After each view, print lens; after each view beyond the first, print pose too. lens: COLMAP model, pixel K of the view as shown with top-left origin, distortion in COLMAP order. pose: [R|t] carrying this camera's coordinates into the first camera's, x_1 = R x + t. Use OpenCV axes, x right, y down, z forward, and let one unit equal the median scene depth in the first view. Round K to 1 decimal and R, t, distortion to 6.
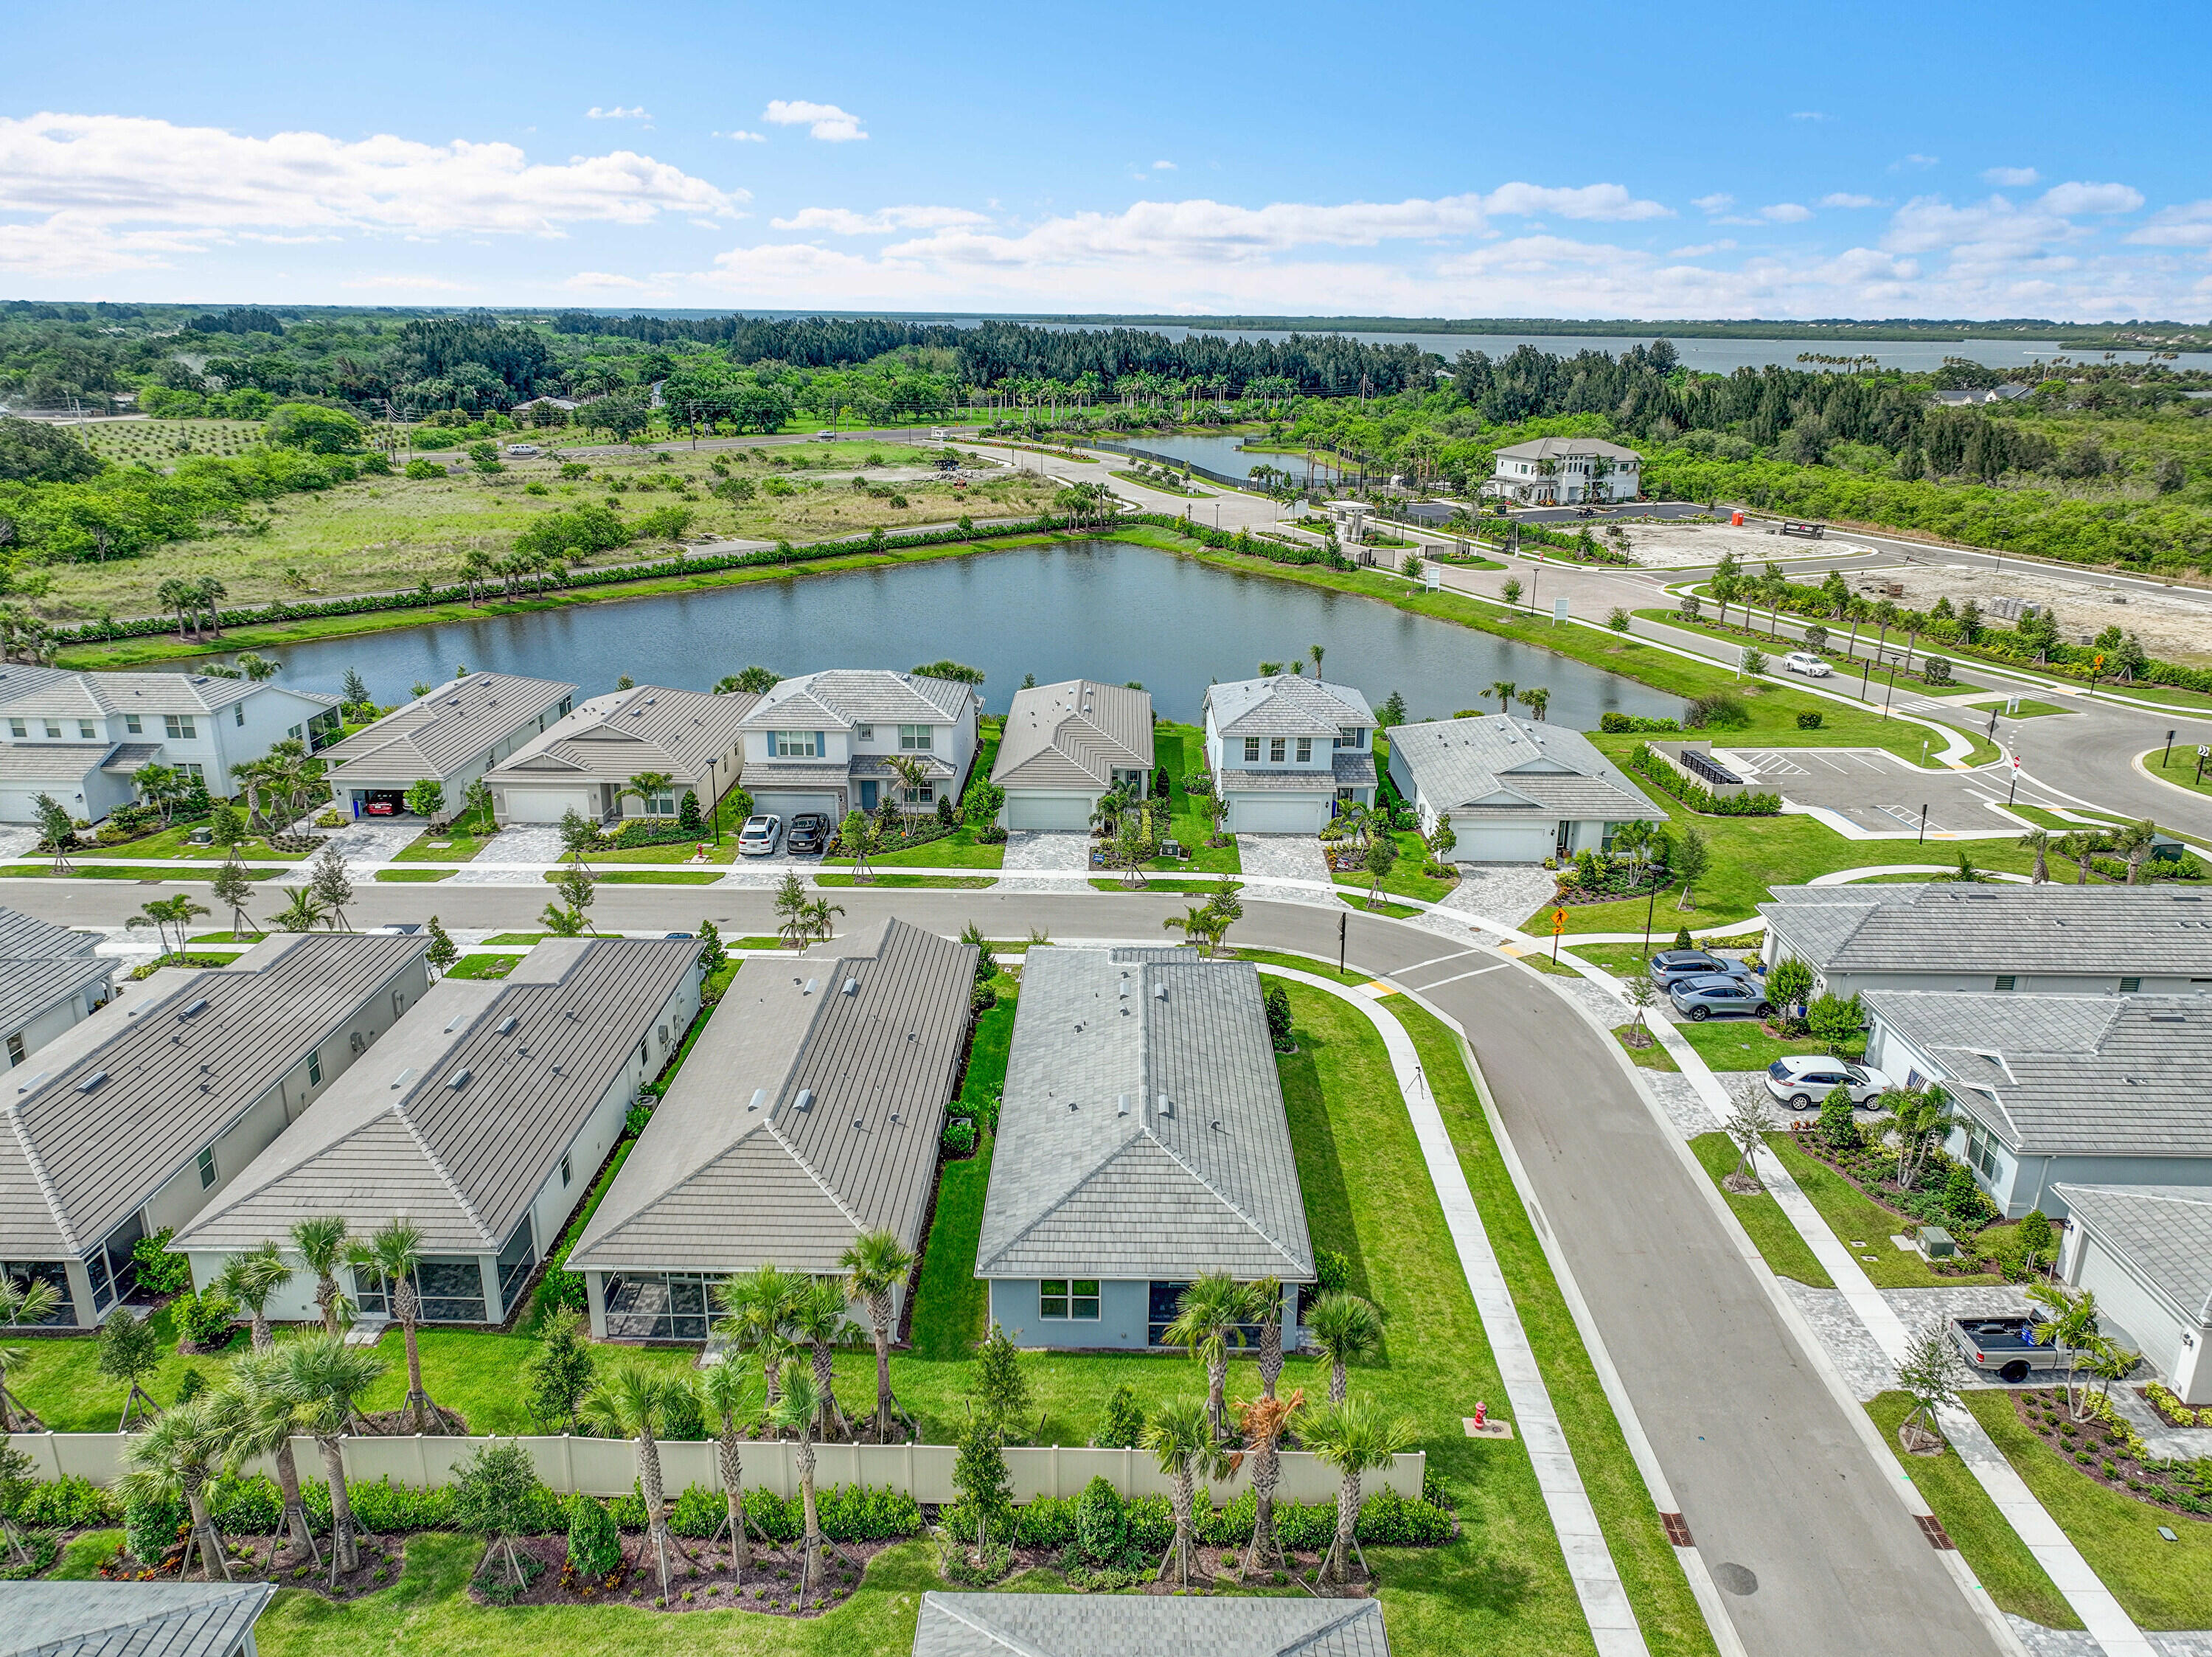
lens RADIAL K [[1558.5, 0, 1094.7], [0, 1558.5, 829.8], [0, 0, 1]] dist [0.008067, -0.000271]
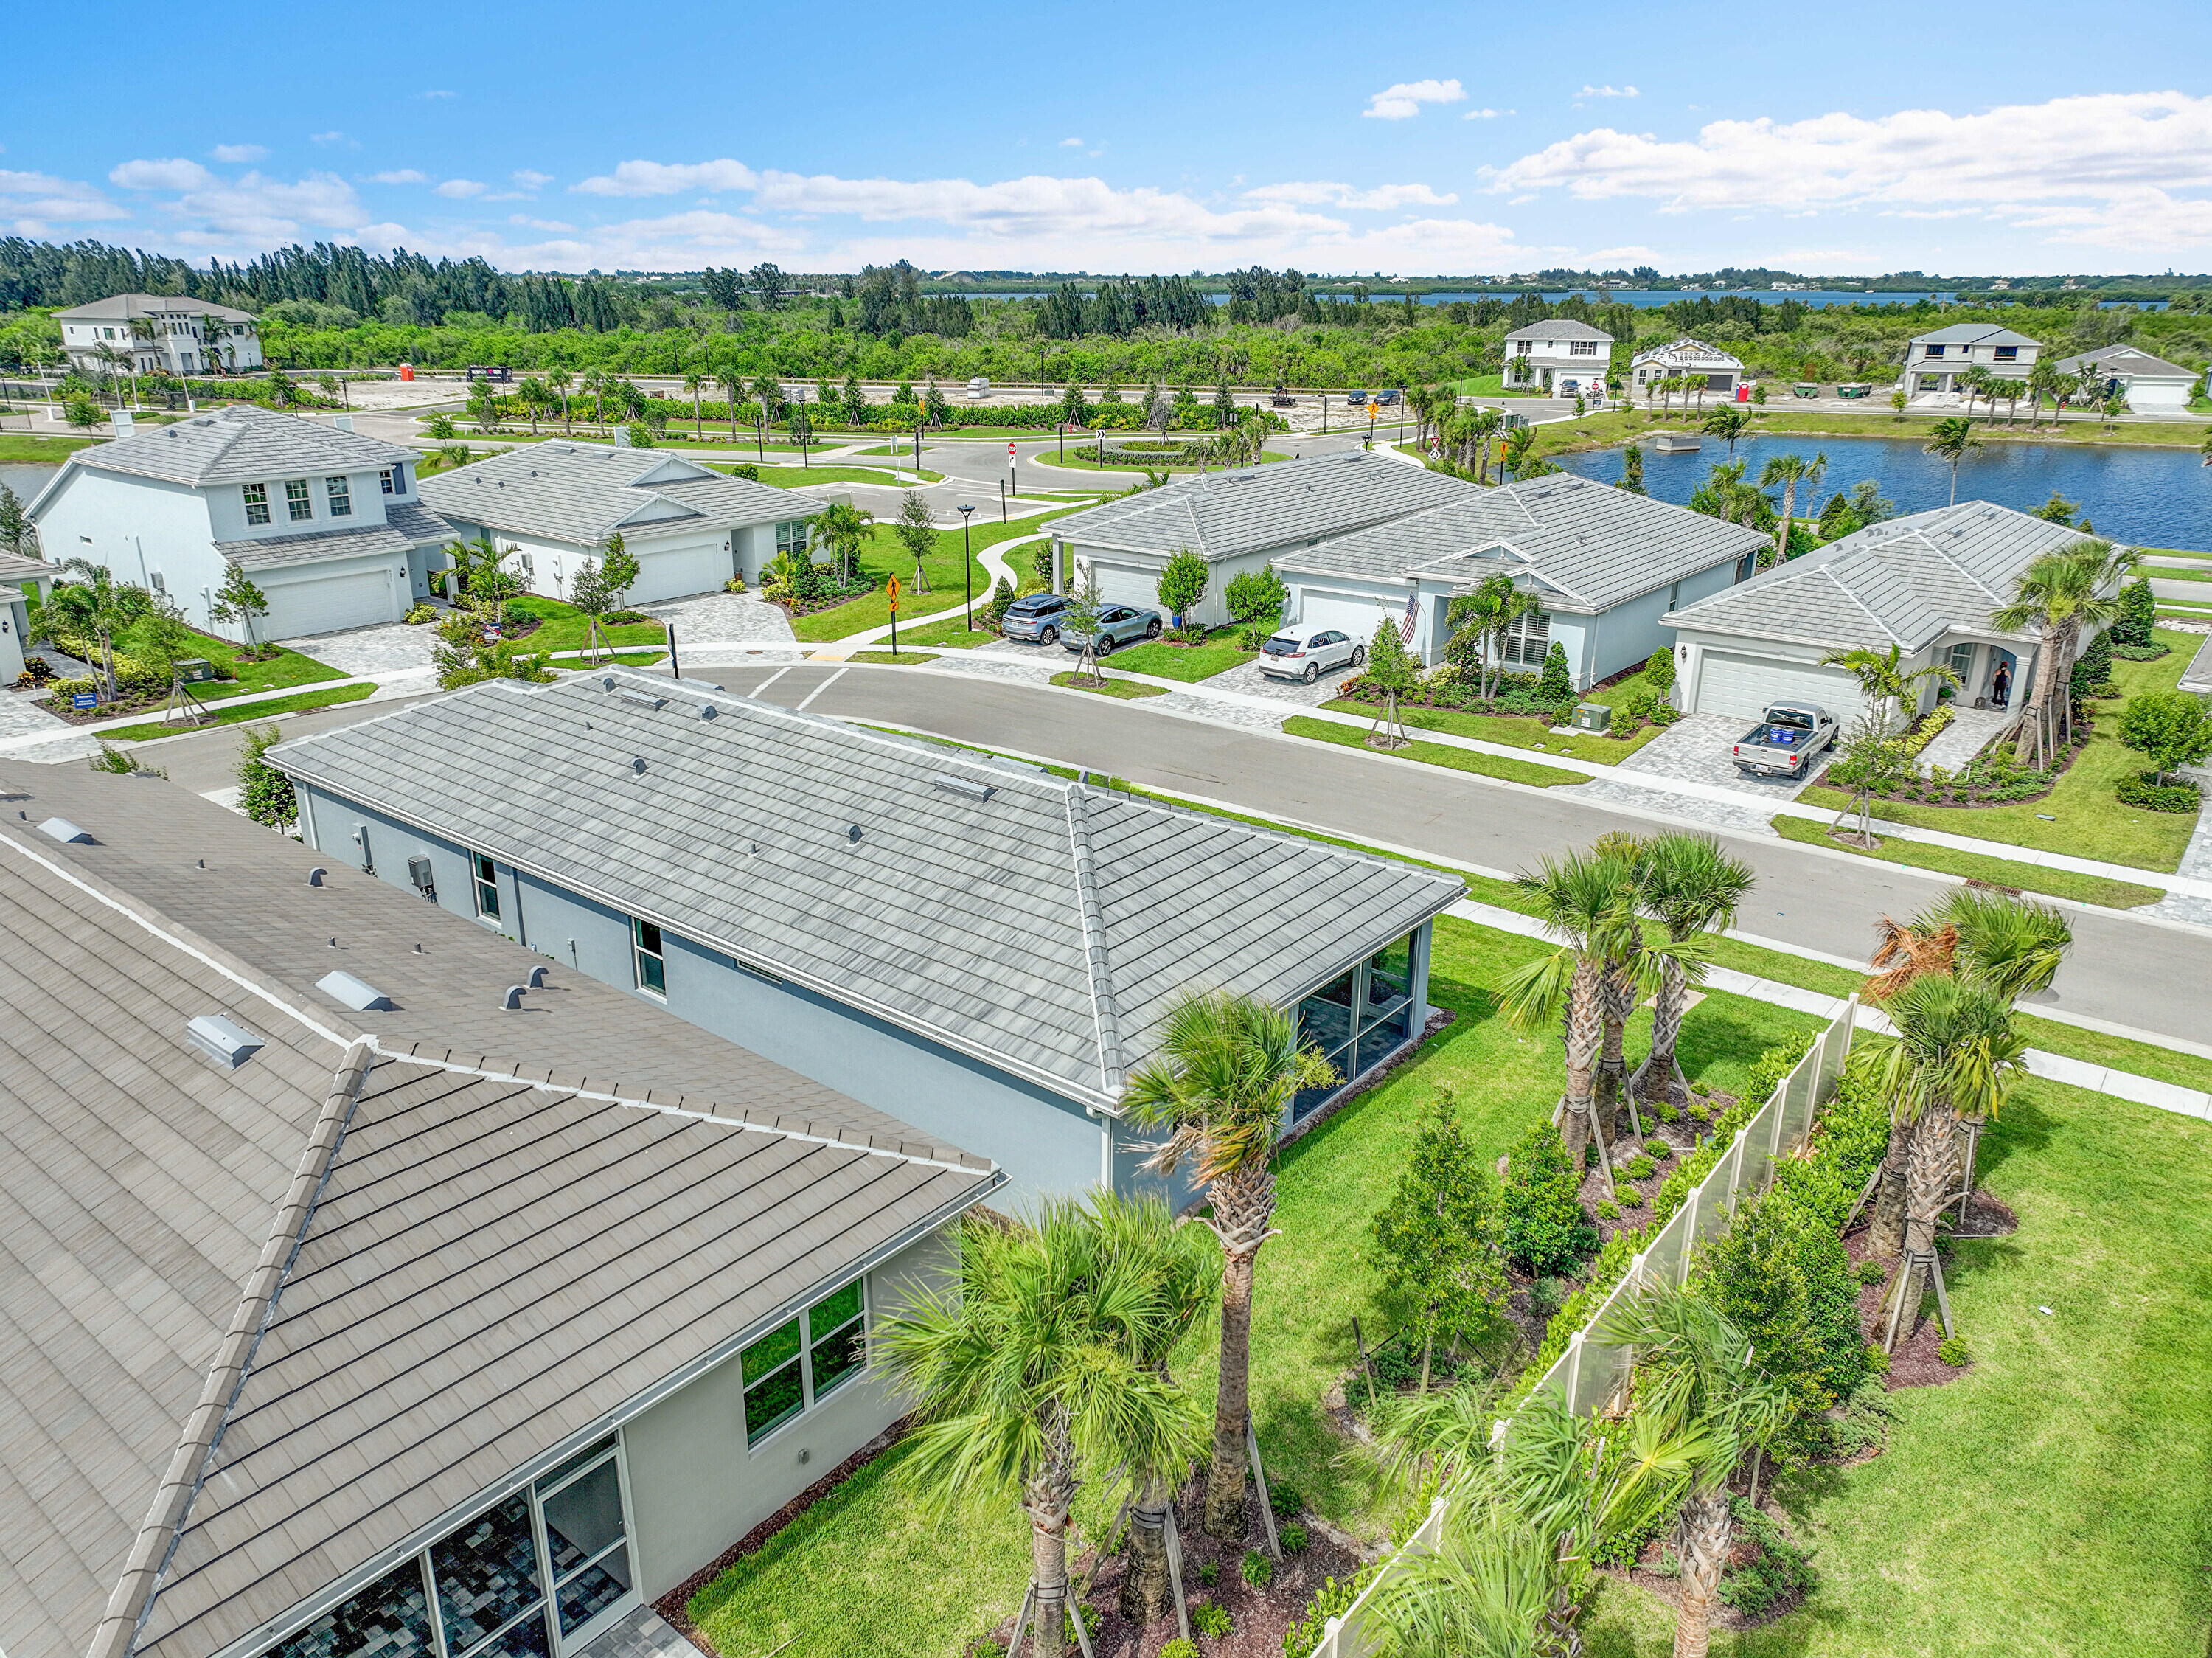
lens RADIAL K [[1552.7, 0, 1113.9], [0, 1552.7, 817.6], [0, 0, 1]] dist [0.003711, 0.003080]
pose [[0.609797, -0.262680, 0.747761, -0.194467], [0.250014, 0.959061, 0.133022, 0.074028], [-0.752091, 0.105834, 0.650506, 0.358746]]
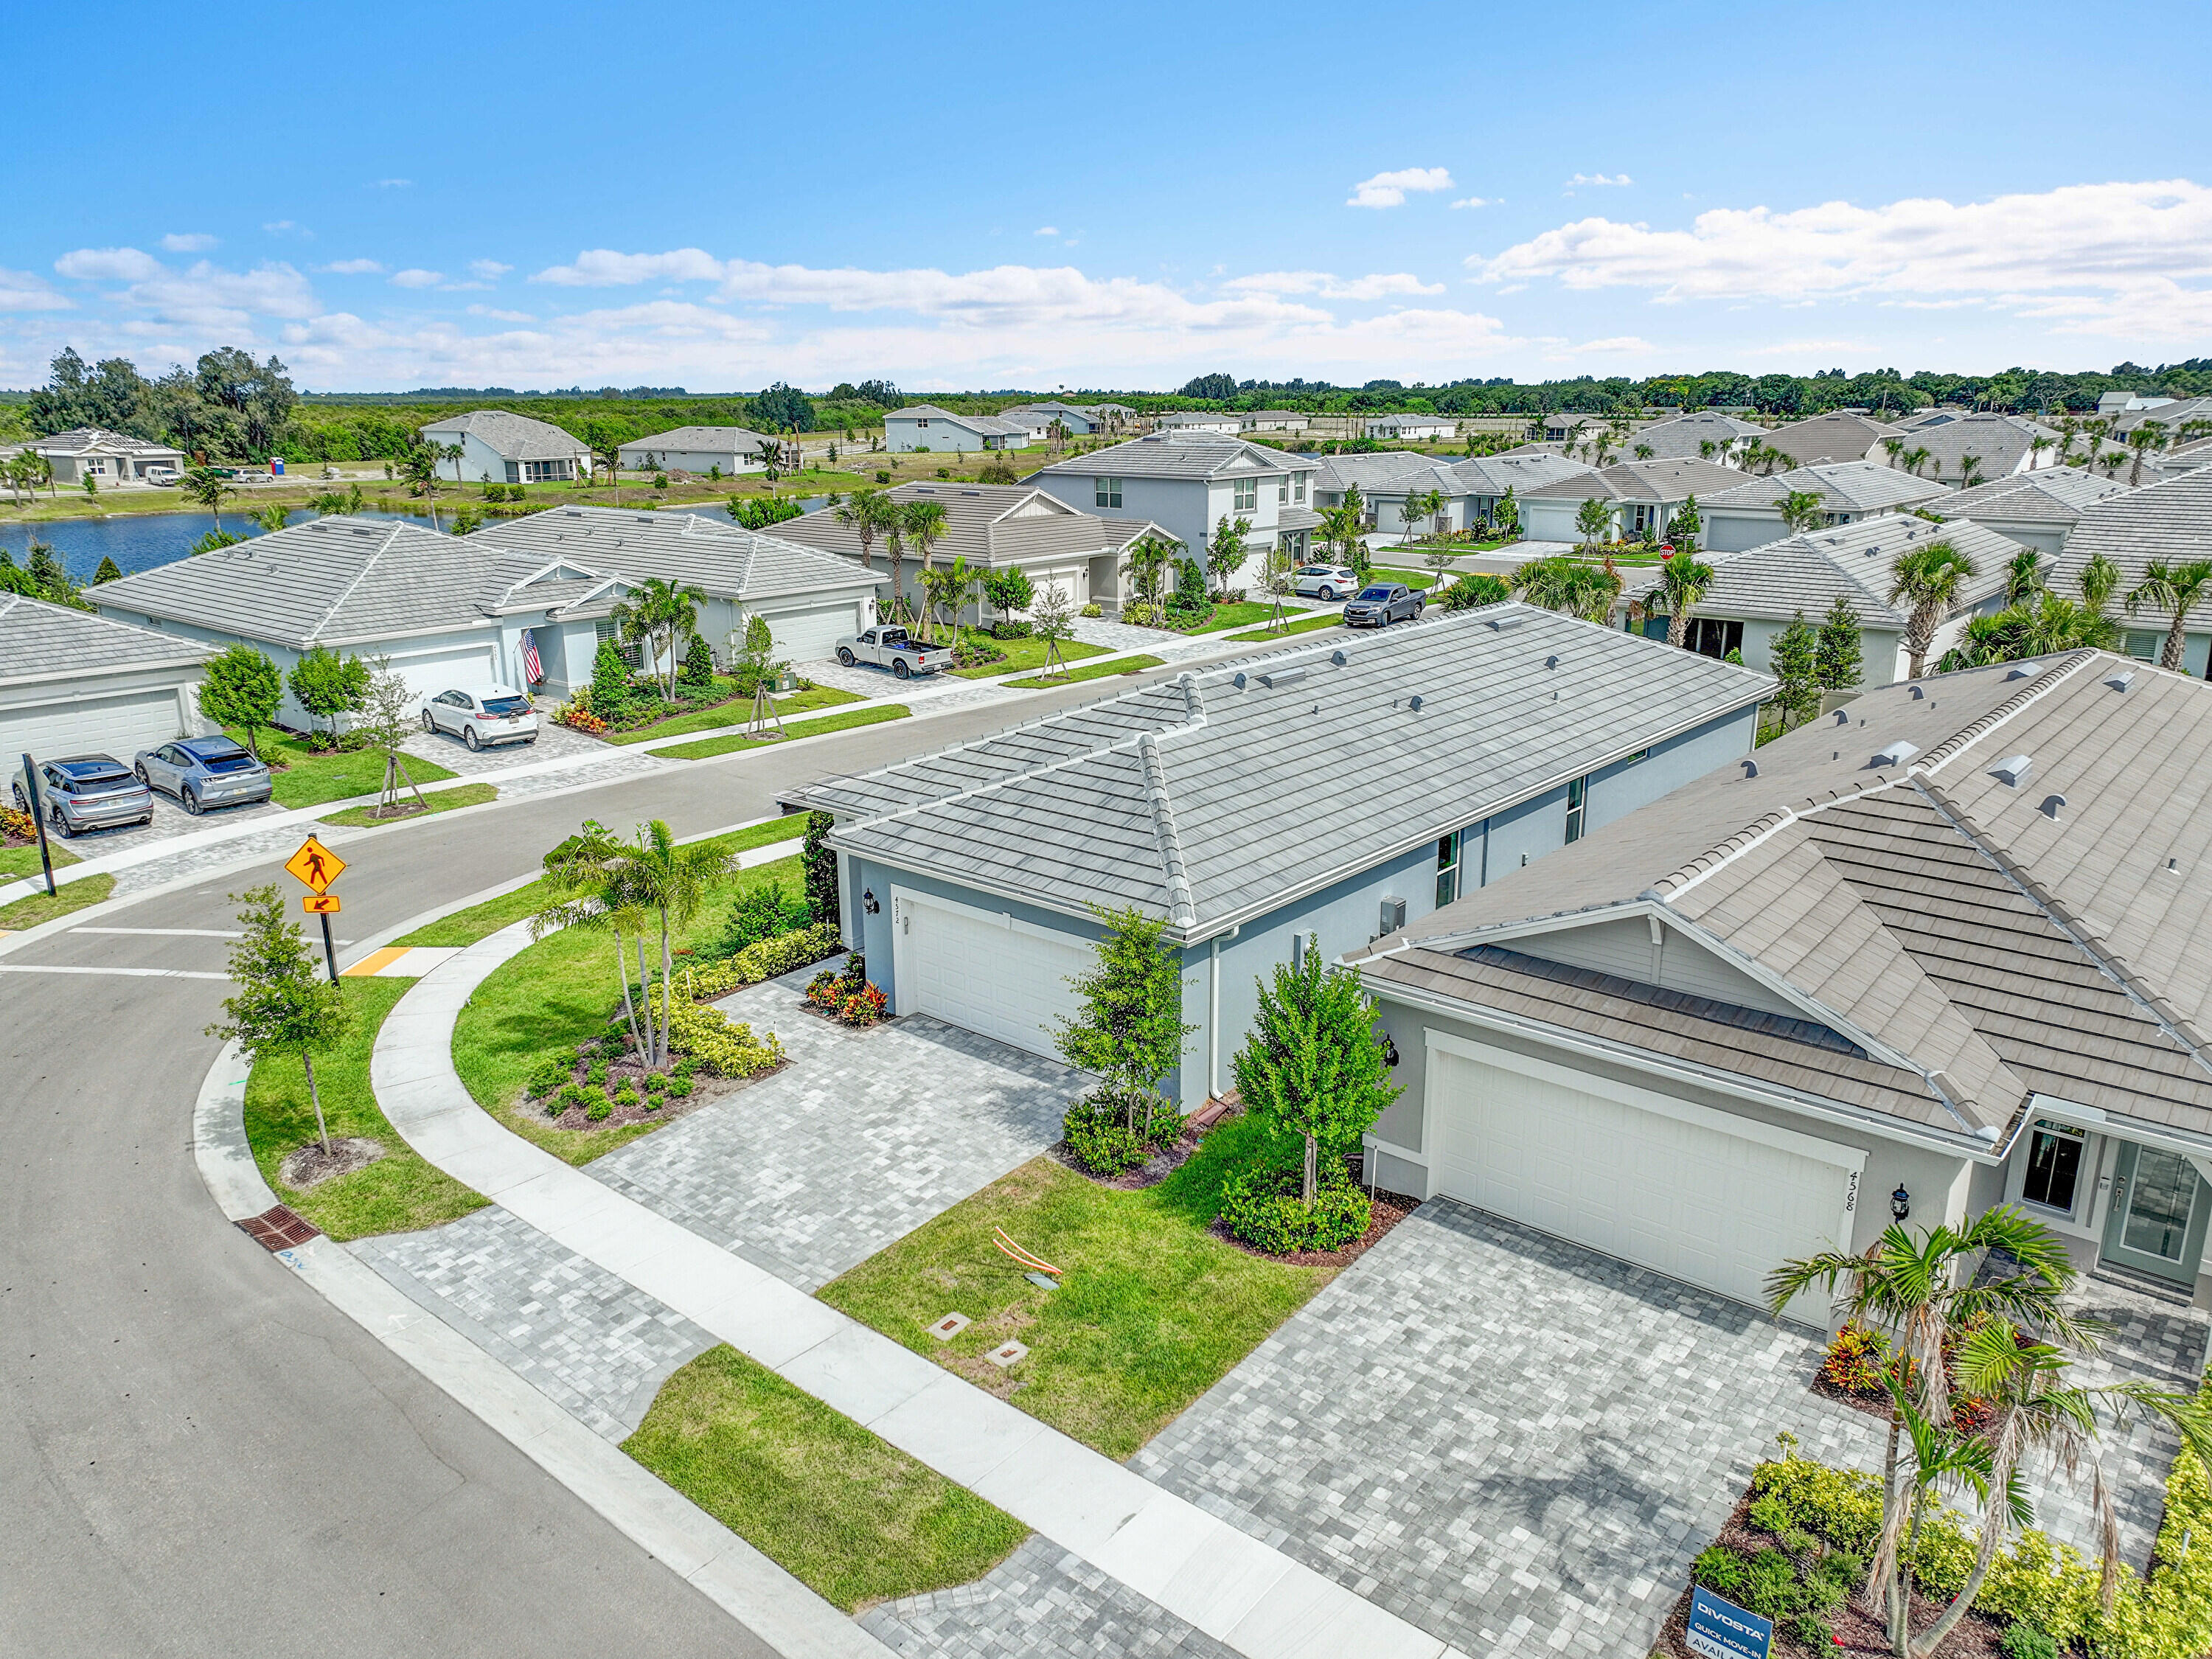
lens RADIAL K [[1558.4, 0, 1094.7], [0, 1558.4, 830.8], [0, 0, 1]] dist [0.008067, -0.000271]
pose [[-0.774875, -0.171773, 0.608327, -0.159614], [0.199420, 0.846794, 0.493125, -0.071395], [-0.599833, 0.503423, -0.621905, 0.908479]]
